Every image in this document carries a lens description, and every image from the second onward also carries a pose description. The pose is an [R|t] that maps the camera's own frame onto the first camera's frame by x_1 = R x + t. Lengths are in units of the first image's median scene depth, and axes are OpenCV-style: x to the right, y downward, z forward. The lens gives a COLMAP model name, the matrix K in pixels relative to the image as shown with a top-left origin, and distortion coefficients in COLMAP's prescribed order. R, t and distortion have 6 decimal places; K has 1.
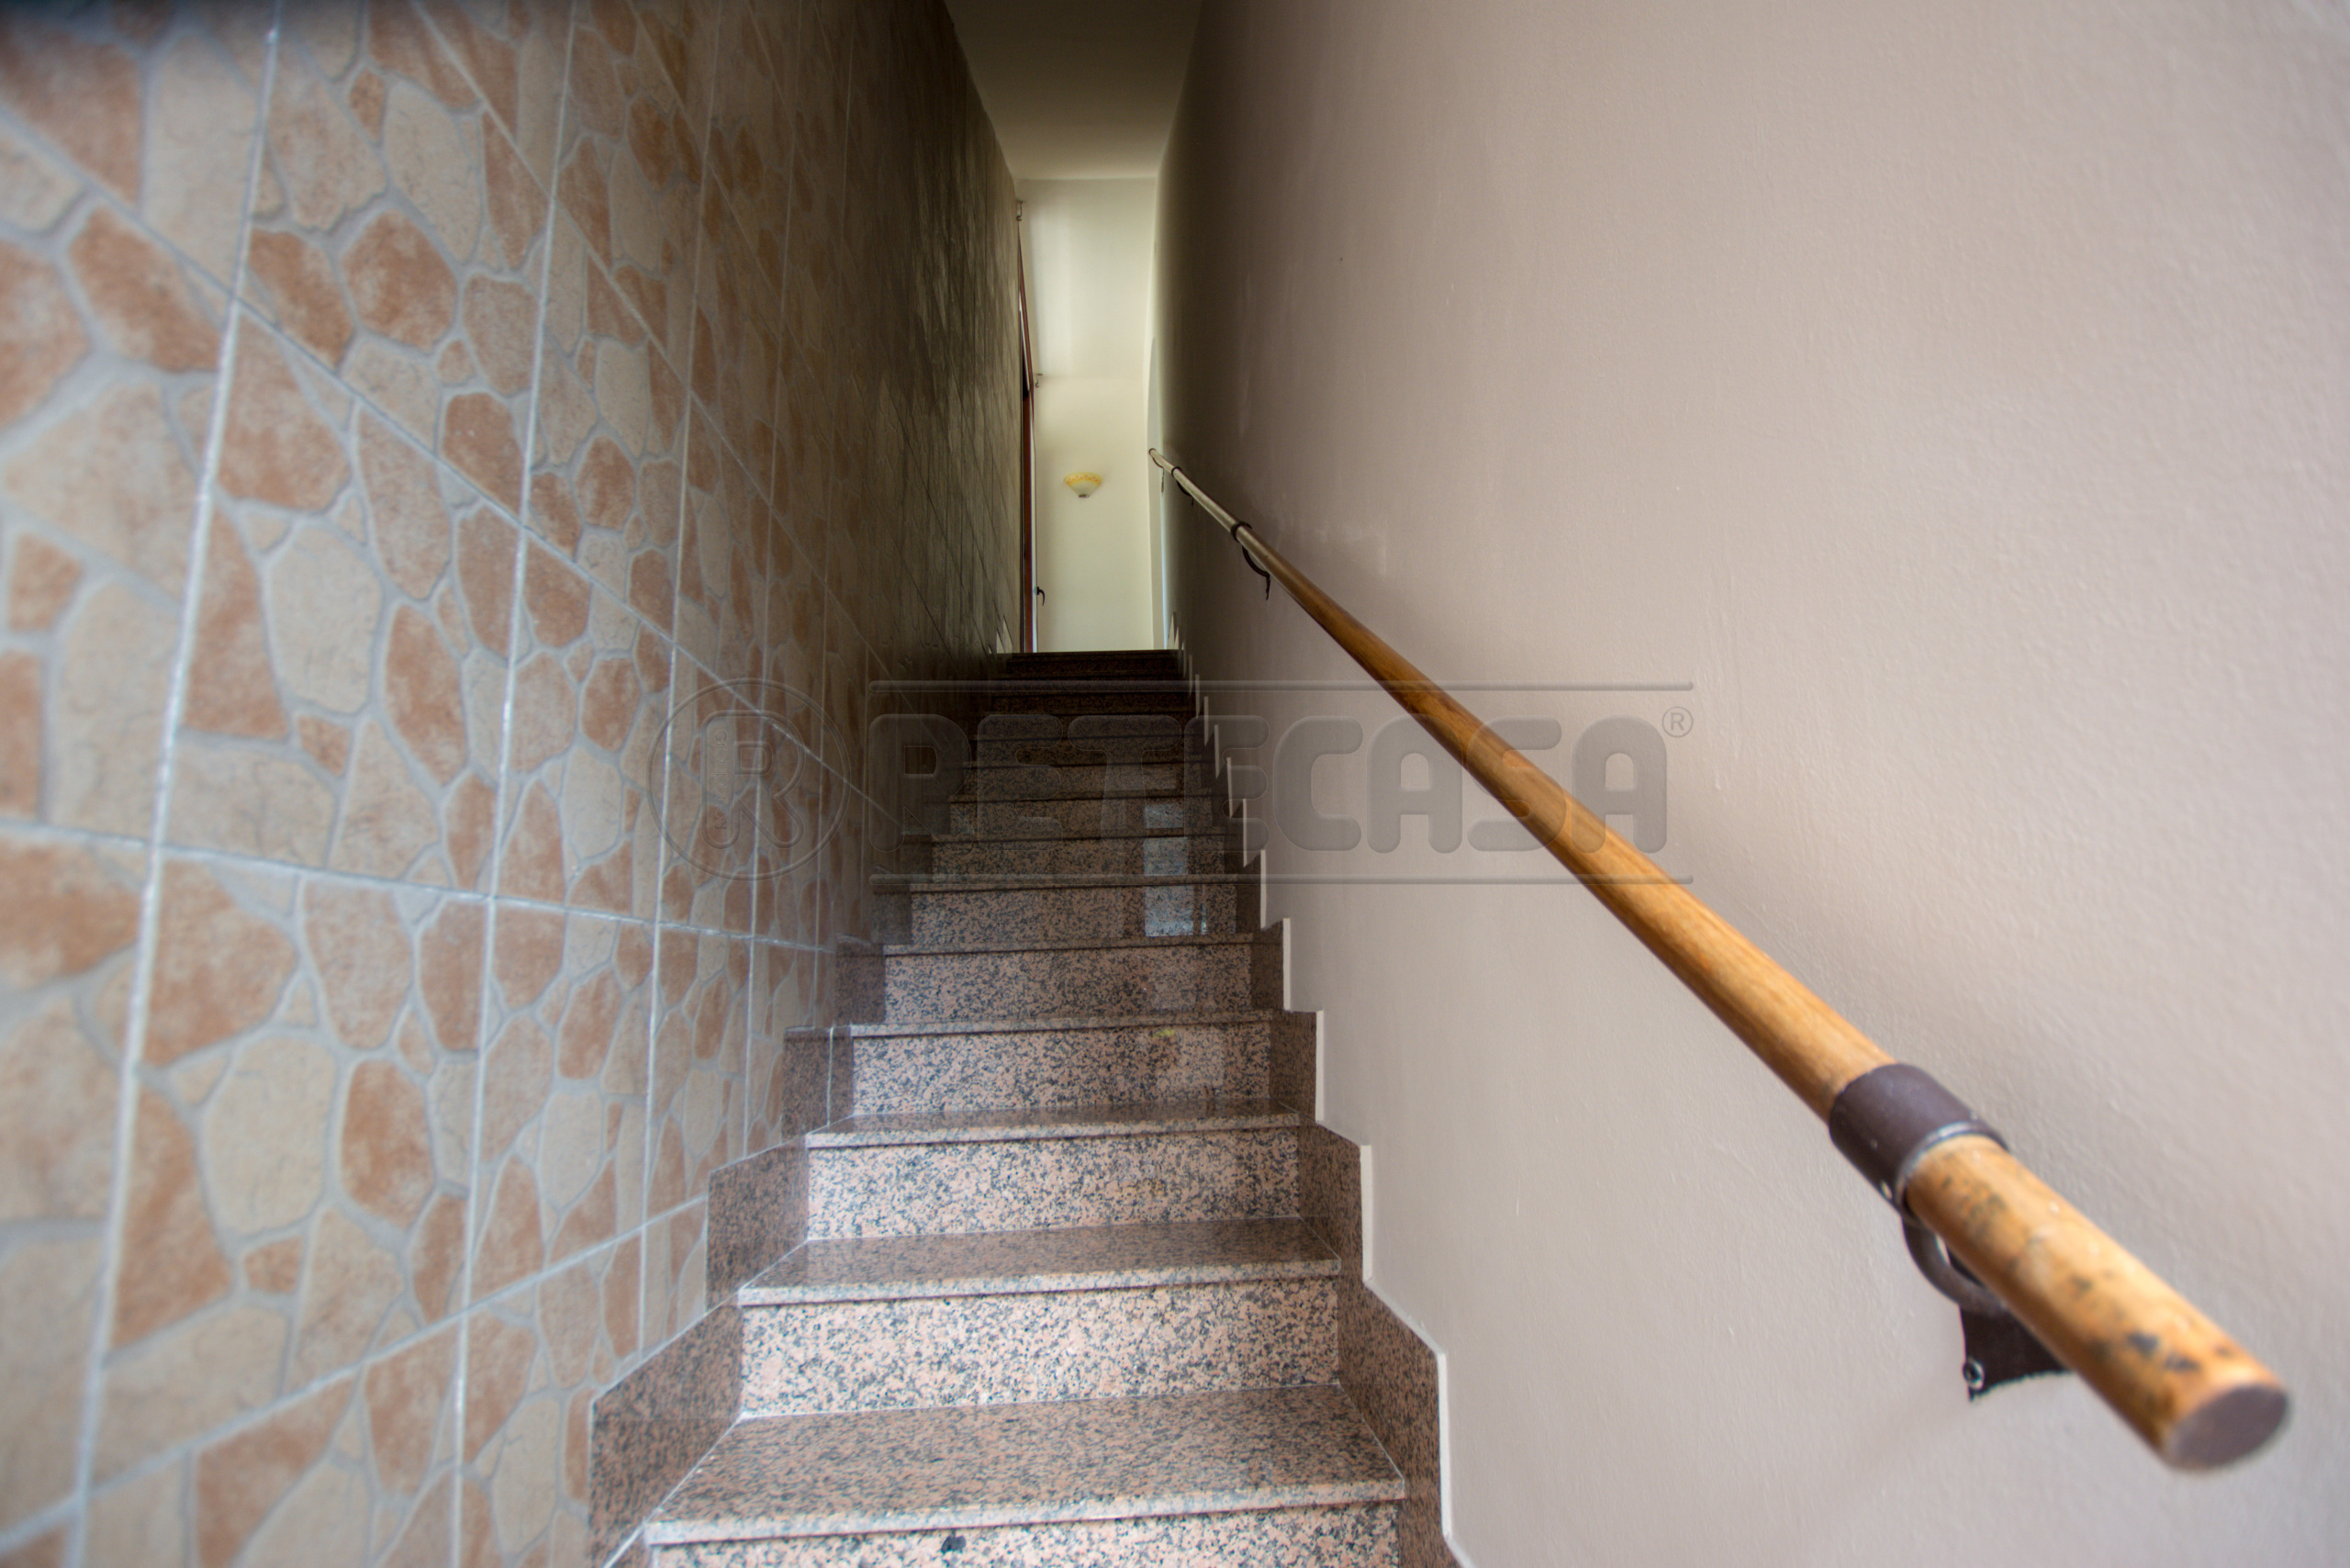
lens RADIAL K [[1073.2, 0, 1190.3], [0, 1073.2, 817.6], [0, 0, 1]] dist [-0.042371, 0.009391]
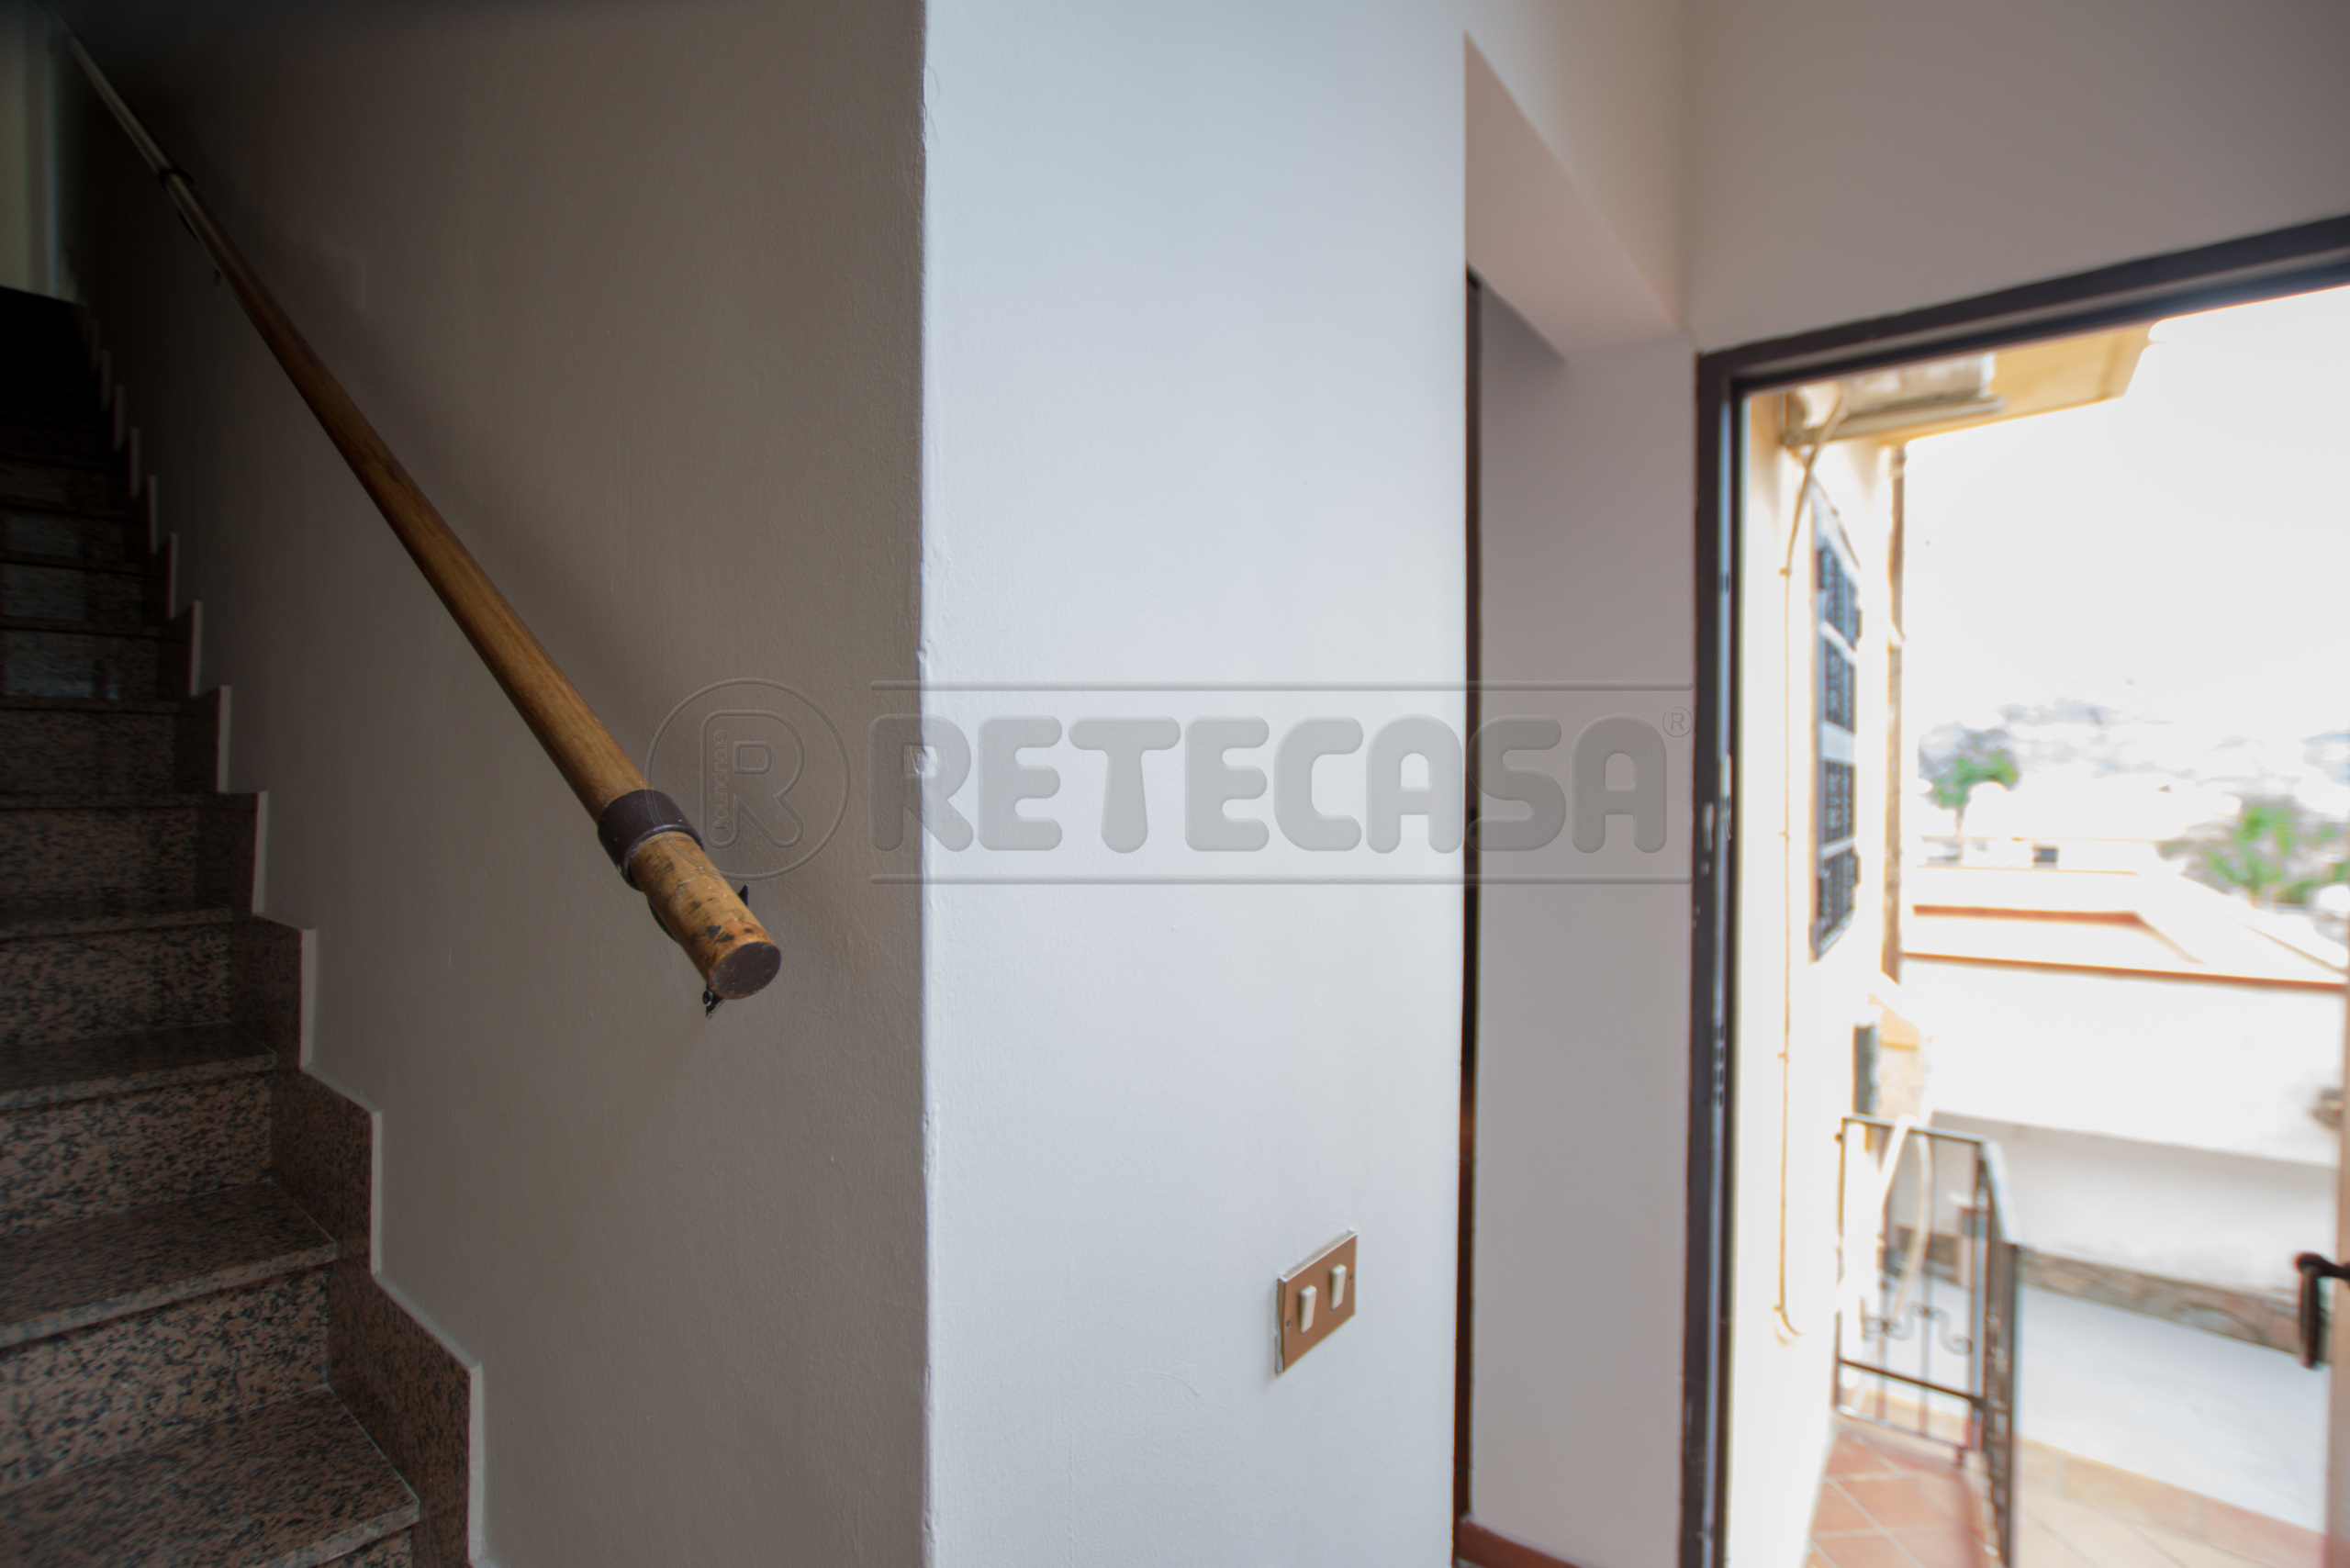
lens RADIAL K [[1073.2, 0, 1190.3], [0, 1073.2, 817.6], [0, 0, 1]] dist [-0.042371, 0.009391]
pose [[0.690212, 0.015615, 0.723438, 0.030155], [-0.139050, 0.983997, 0.111425, -0.000680], [-0.710121, -0.177502, 0.681338, -0.152995]]
